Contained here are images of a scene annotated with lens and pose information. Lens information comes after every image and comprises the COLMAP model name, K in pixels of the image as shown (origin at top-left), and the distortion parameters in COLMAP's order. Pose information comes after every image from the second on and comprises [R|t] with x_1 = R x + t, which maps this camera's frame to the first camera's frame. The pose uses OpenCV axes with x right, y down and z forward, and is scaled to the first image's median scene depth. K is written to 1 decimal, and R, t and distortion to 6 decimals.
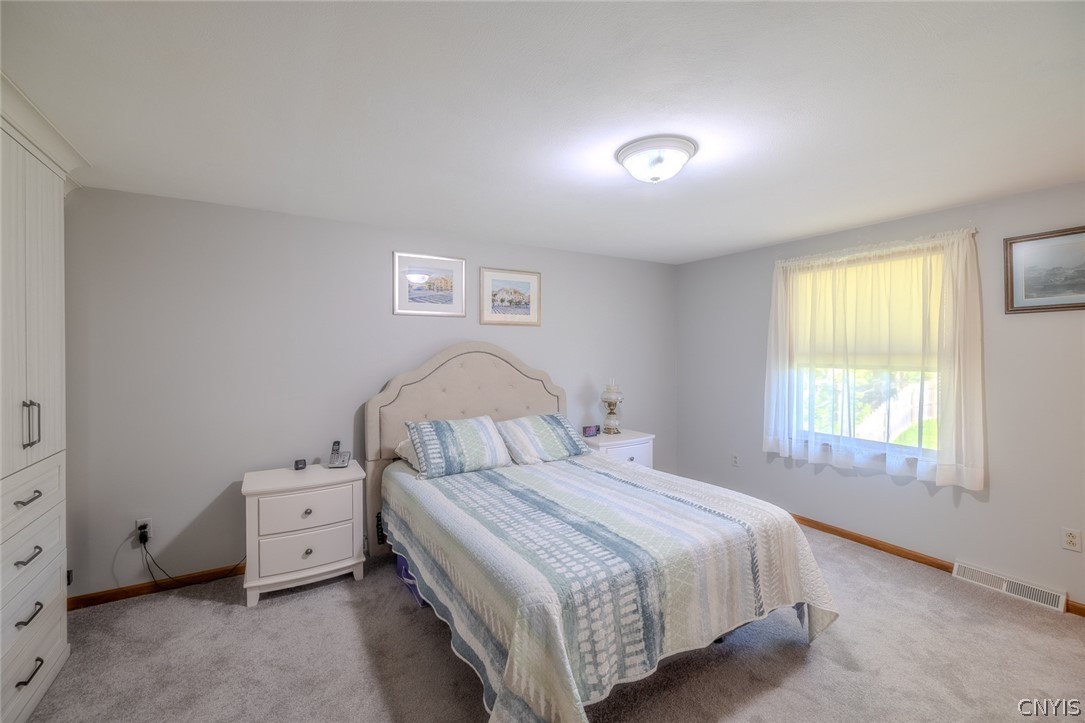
lens RADIAL K [[459.8, 0, 533.6], [0, 459.8, 353.5], [0, 0, 1]] dist [0.000241, 0.000033]
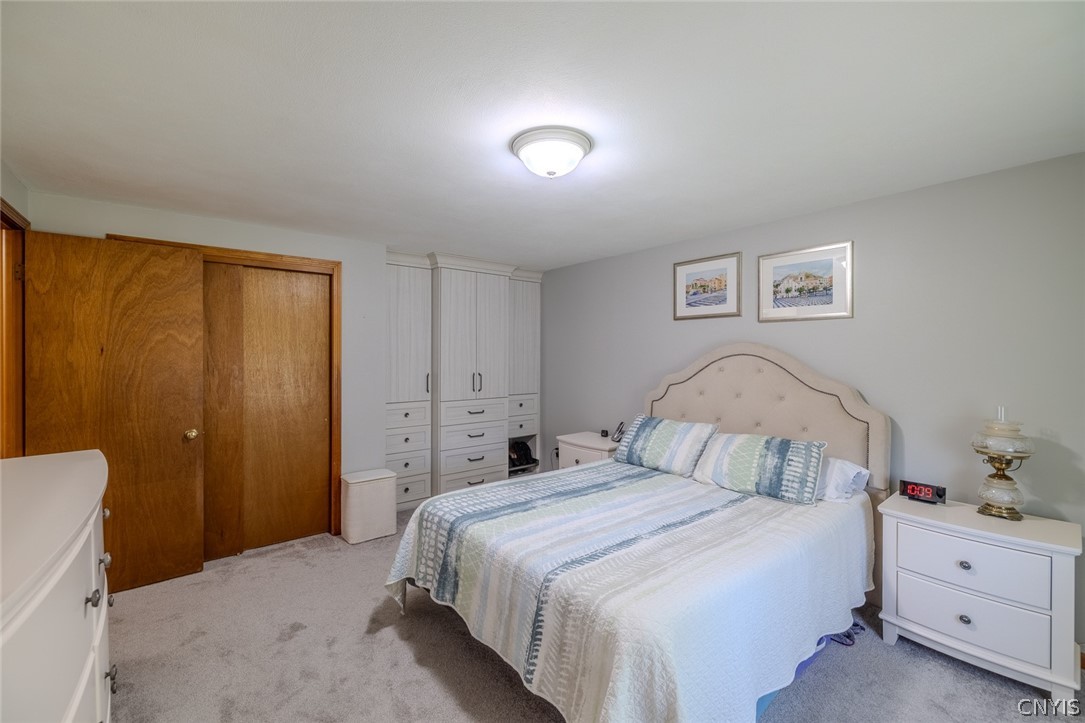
lens RADIAL K [[459.8, 0, 542.2], [0, 459.8, 357.1], [0, 0, 1]] dist [0.000241, 0.000033]
pose [[0.138804, 0.010456, -0.990265, 1.028338], [-0.008811, 0.999918, 0.009323, -0.005311], [0.990281, 0.007431, 0.138884, 0.725010]]
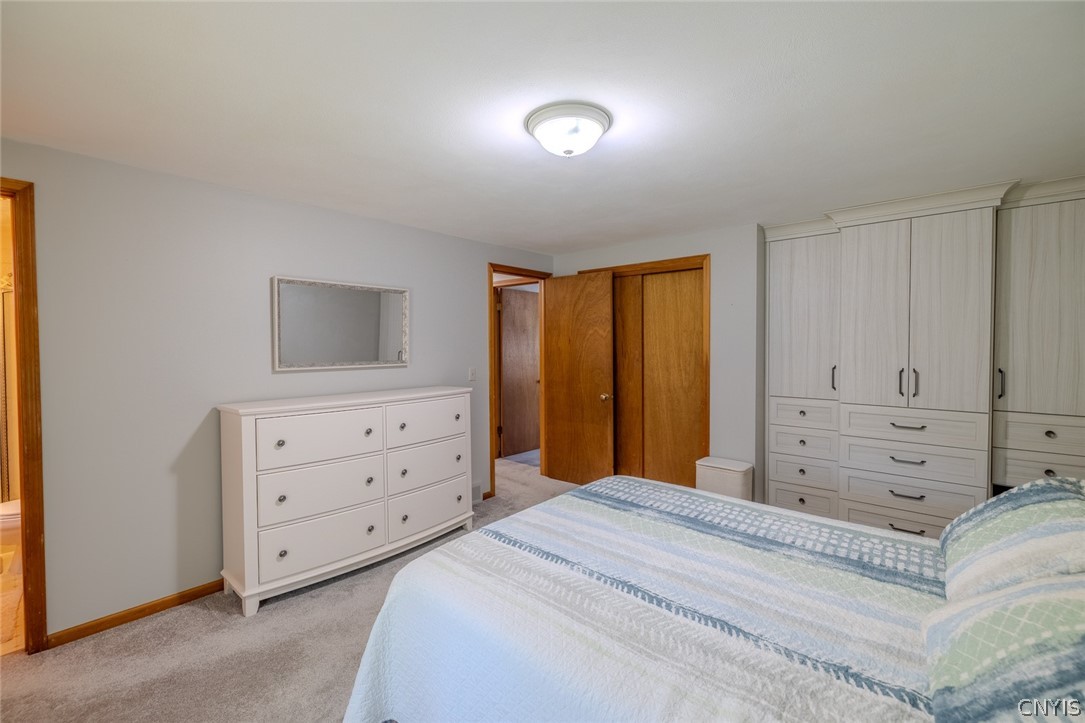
lens RADIAL K [[459.8, 0, 527.1], [0, 459.8, 354.5], [0, 0, 1]] dist [0.000241, 0.000033]
pose [[-0.955432, 0.014176, -0.294870, 0.526306], [0.005158, 0.999496, 0.031338, -0.005179], [0.295166, 0.028420, -0.955023, 1.582995]]
